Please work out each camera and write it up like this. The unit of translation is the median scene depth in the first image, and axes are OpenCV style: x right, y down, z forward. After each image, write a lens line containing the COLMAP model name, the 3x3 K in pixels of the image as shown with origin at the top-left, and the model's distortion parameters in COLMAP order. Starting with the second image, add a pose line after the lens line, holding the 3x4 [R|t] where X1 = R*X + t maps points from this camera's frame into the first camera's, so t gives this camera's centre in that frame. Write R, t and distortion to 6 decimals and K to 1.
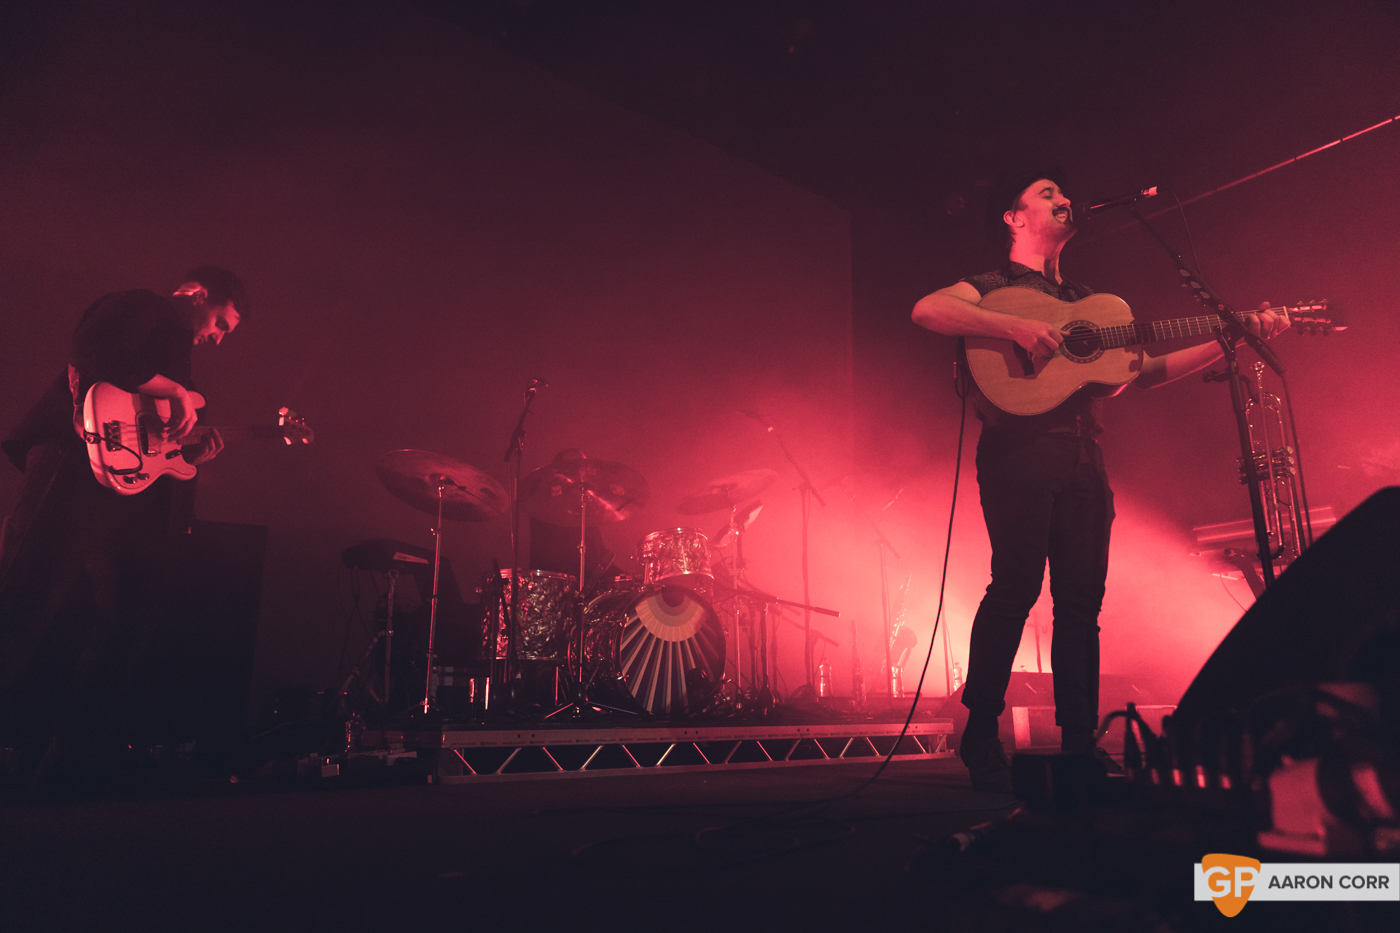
lens RADIAL K [[967.9, 0, 700.0], [0, 967.9, 466.5], [0, 0, 1]] dist [-0.027637, -0.000631]
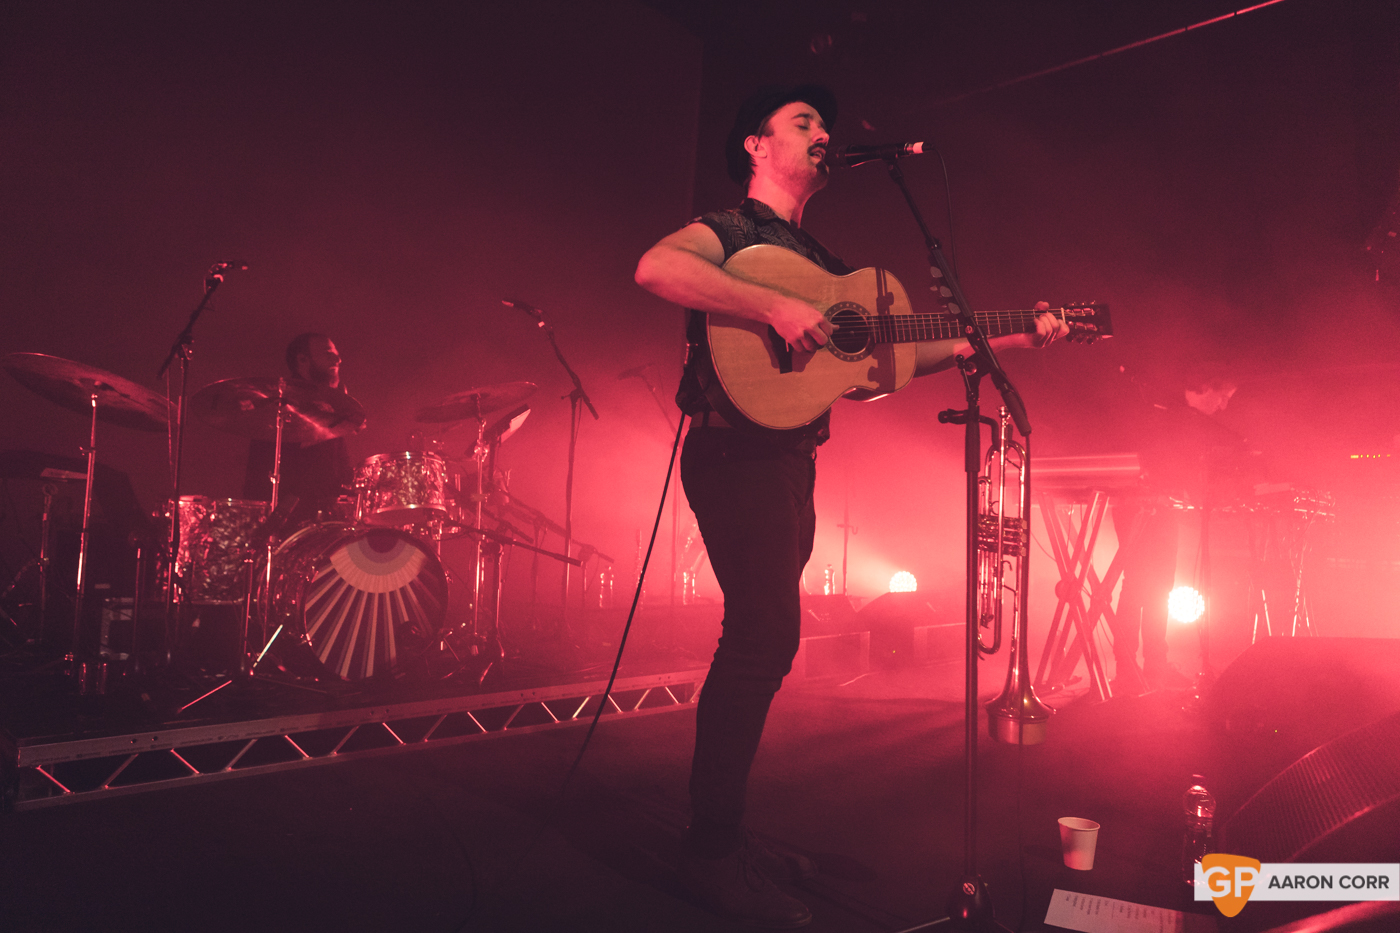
lens RADIAL K [[977.6, 0, 700.0], [0, 977.6, 466.5], [0, 0, 1]] dist [-0.025073, 0.001103]
pose [[0.990621, 0.047193, 0.128228, 0.135684], [-0.070547, 0.980355, 0.184195, -0.107134], [-0.117016, -0.191514, 0.974489, 0.142317]]
